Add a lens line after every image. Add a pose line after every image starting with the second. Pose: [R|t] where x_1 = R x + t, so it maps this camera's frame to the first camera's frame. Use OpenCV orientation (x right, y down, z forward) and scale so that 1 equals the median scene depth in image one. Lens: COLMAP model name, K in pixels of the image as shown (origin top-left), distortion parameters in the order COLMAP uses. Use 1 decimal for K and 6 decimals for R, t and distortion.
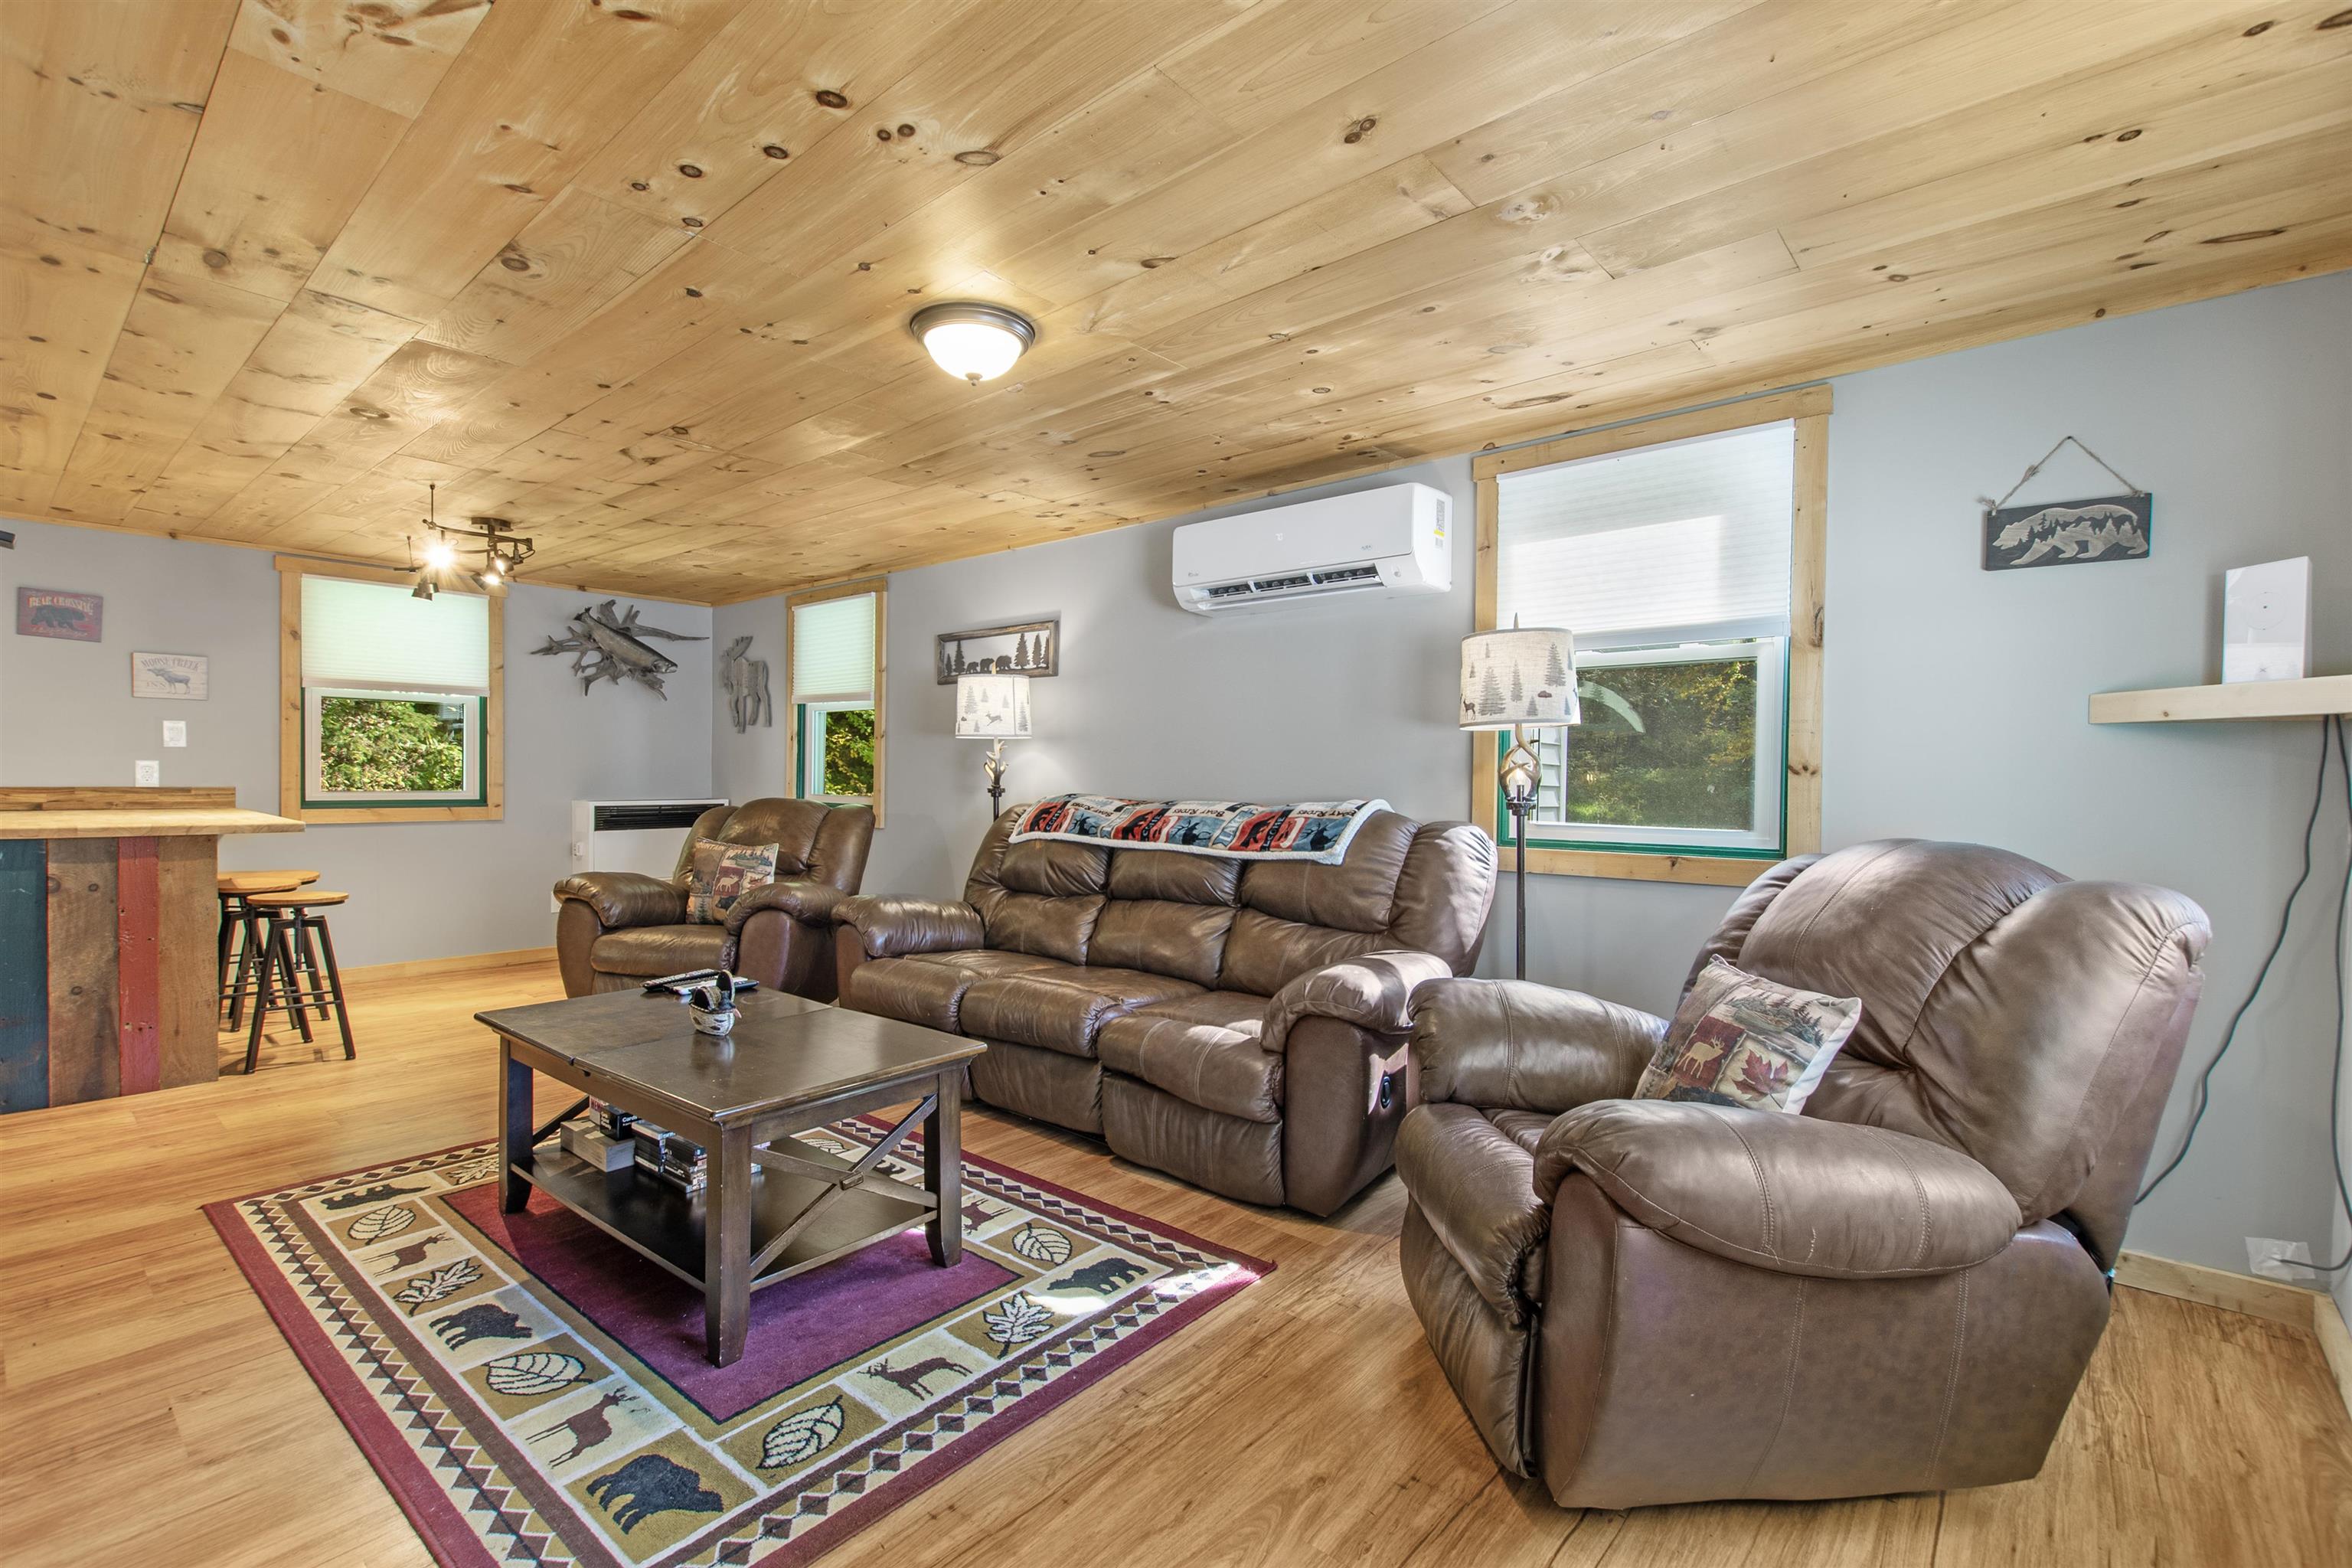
lens RADIAL K [[1038.3, 0, 1164.8], [0, 1038.3, 826.0], [0, 0, 1]] dist [0.004214, -0.001081]
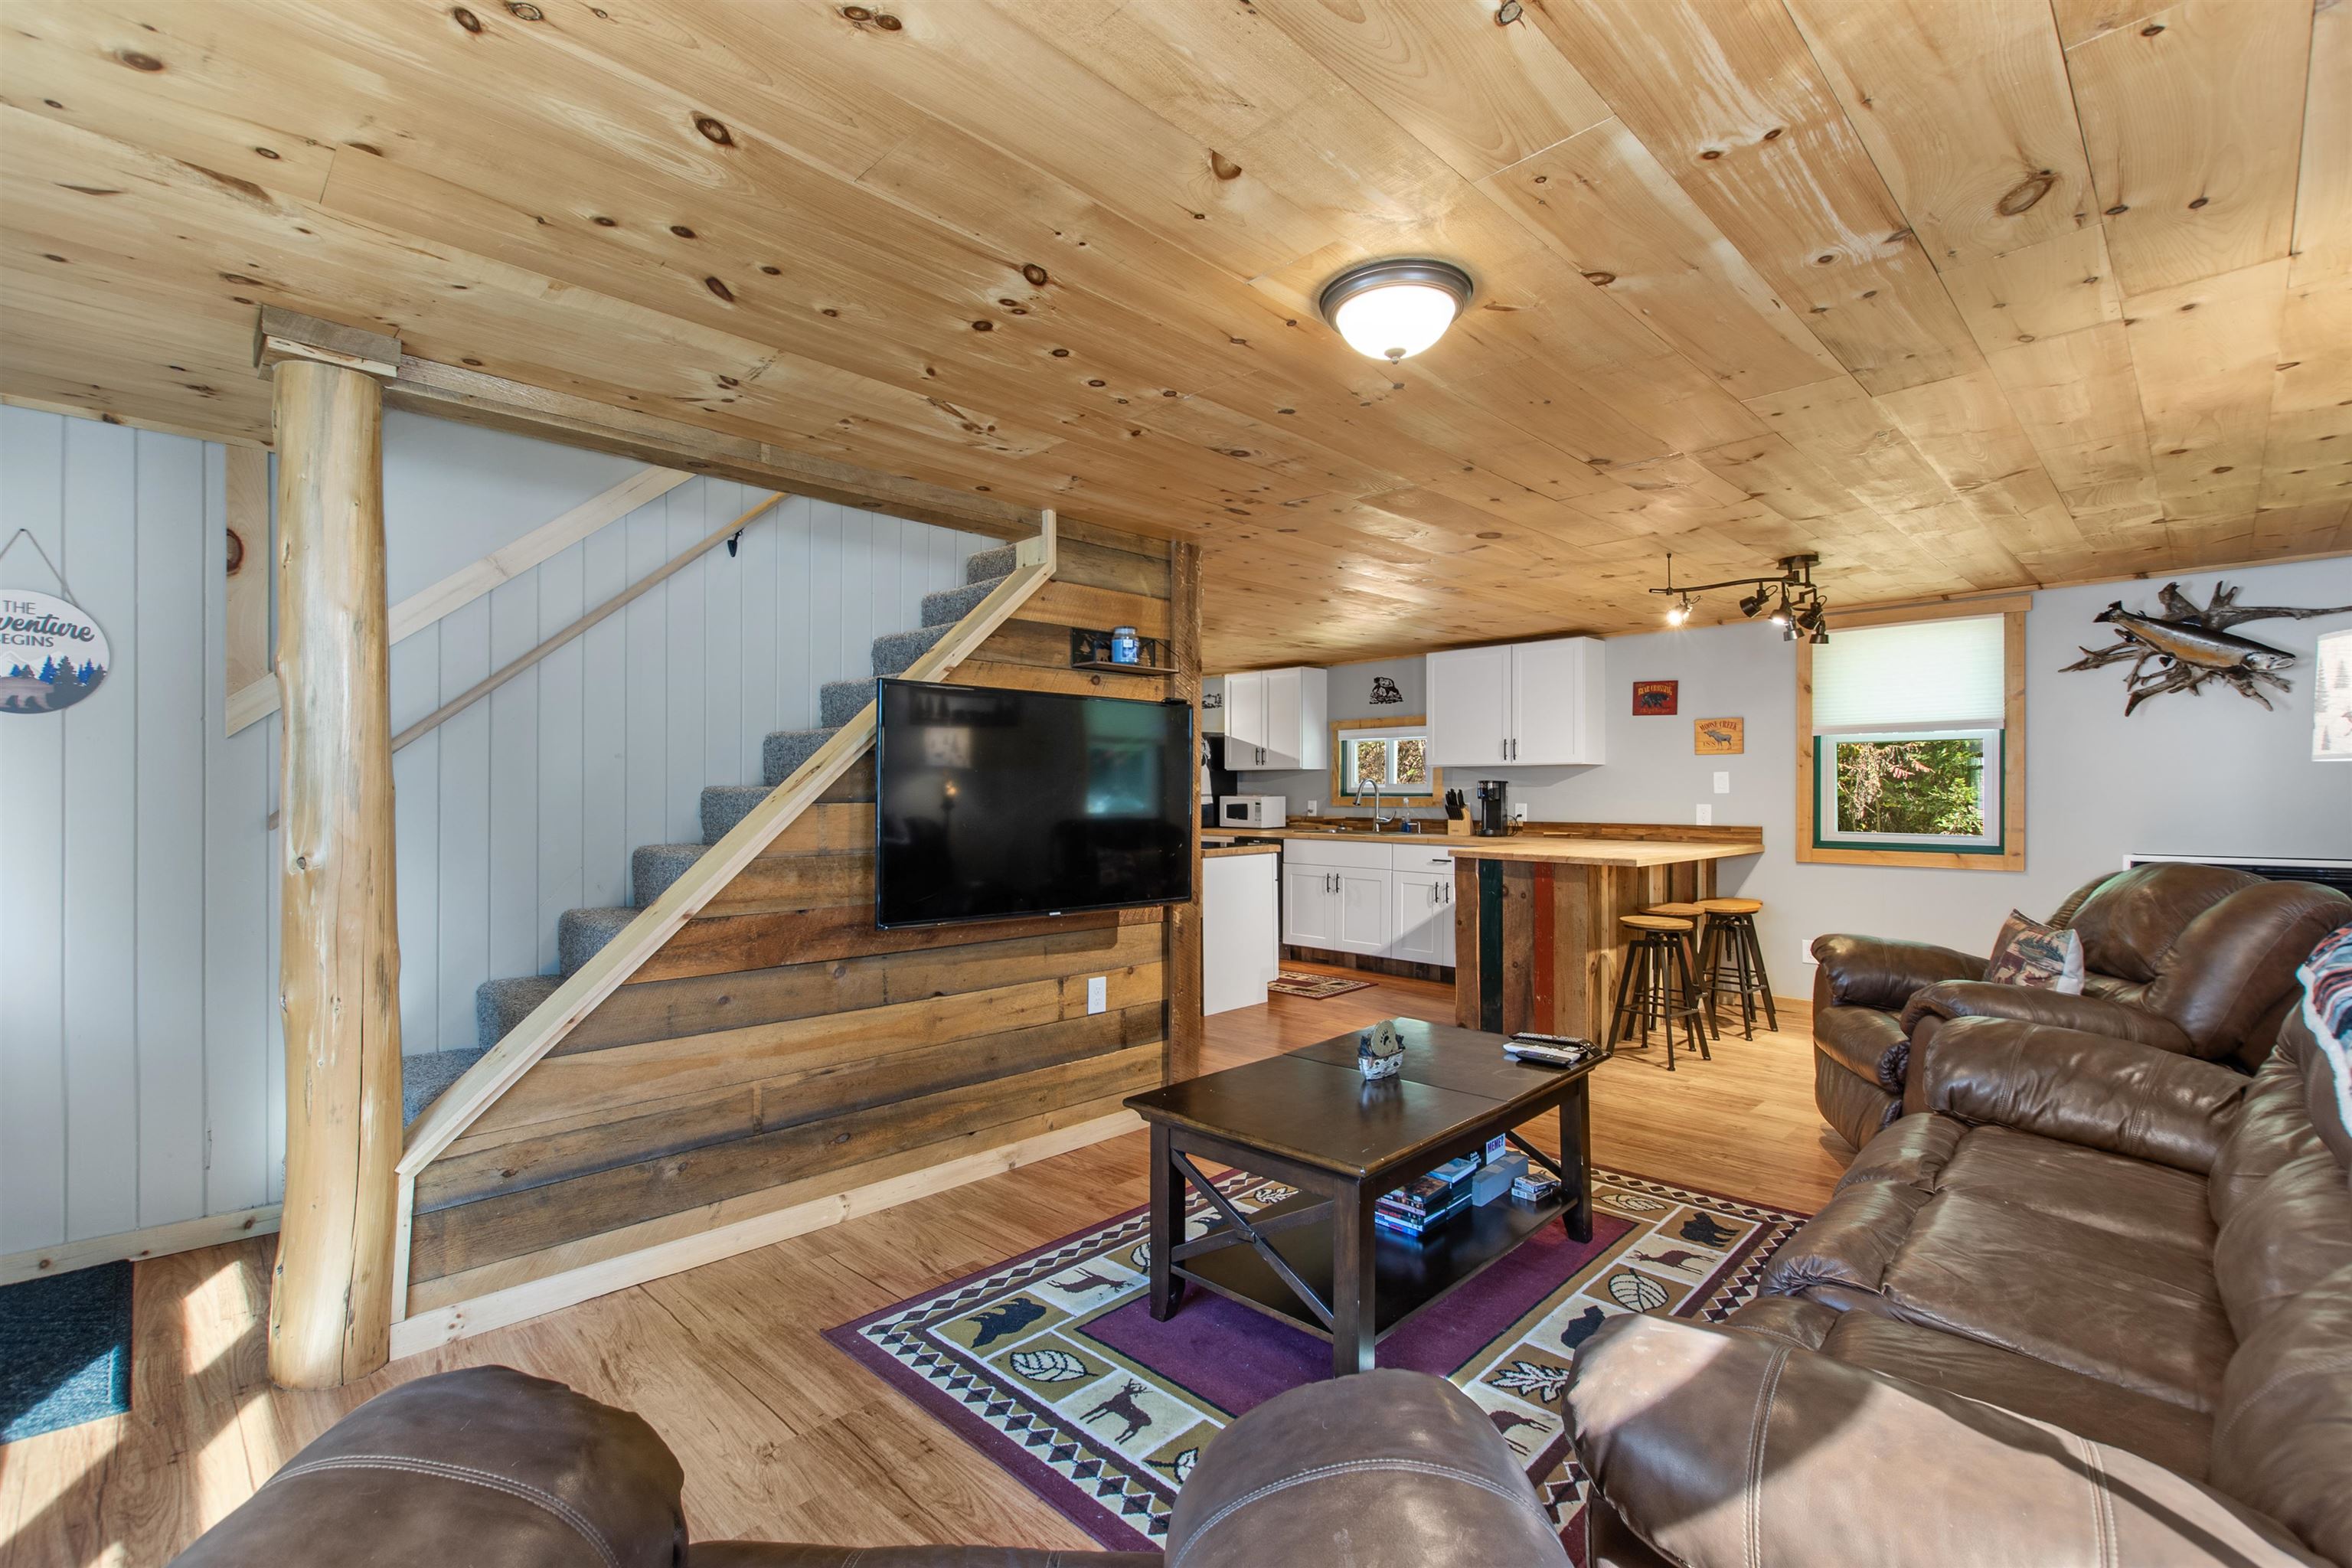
lens RADIAL K [[1038.3, 0, 1177.4], [0, 1038.3, 814.8], [0, 0, 1]] dist [0.004214, -0.001081]
pose [[-0.069115, 0.010654, -0.997552, 0.557996], [-0.051303, 0.998582, 0.014219, -0.060881], [0.996289, 0.052161, -0.068470, 0.772954]]
